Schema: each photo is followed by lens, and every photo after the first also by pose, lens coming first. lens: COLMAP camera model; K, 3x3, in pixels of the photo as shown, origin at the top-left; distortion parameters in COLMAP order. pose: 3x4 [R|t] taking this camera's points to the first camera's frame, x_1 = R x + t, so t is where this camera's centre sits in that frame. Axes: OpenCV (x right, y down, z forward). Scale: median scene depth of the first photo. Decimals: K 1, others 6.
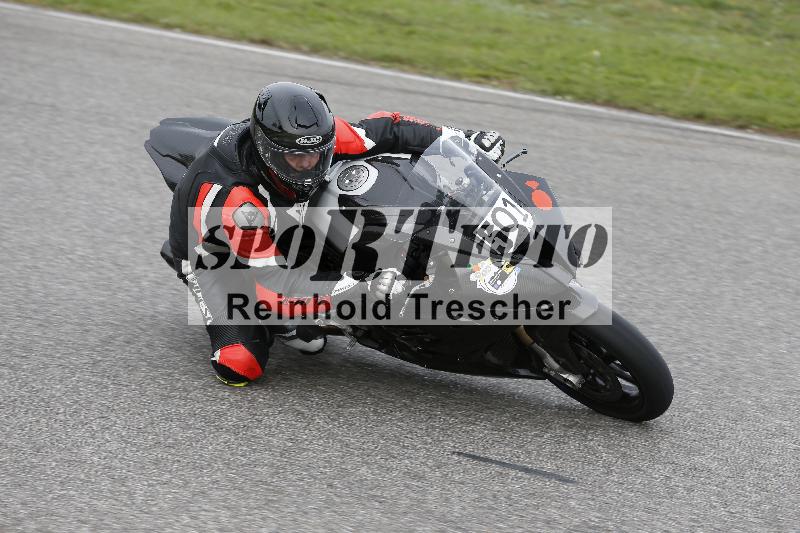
lens RADIAL K [[5313.3, 0, 409.0], [0, 5313.3, 266.3], [0, 0, 1]] dist [2.058191, 0.000000]
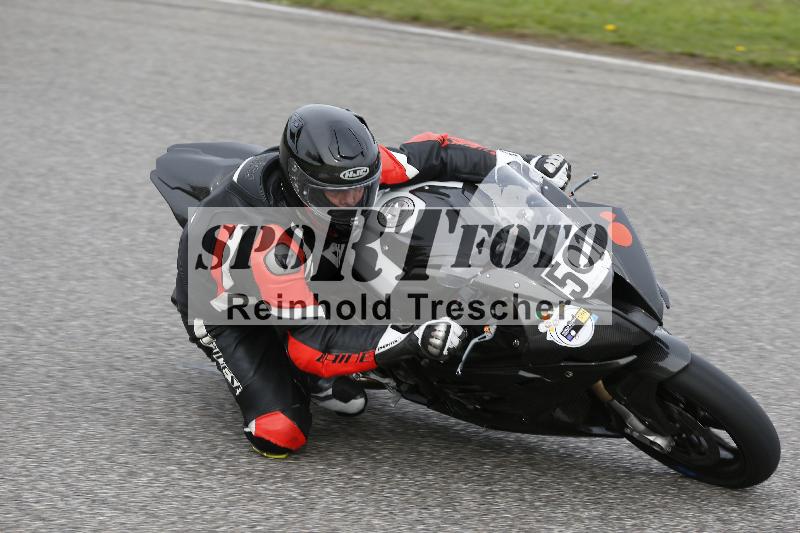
lens RADIAL K [[5313.3, 0, 398.8], [0, 5313.3, 257.9], [0, 0, 1]] dist [2.058191, 0.000000]
pose [[0.998253, -0.027895, 0.052080, -0.054605], [0.027016, 0.999481, 0.017520, -0.024059], [-0.052542, -0.016082, 0.998489, 0.139473]]
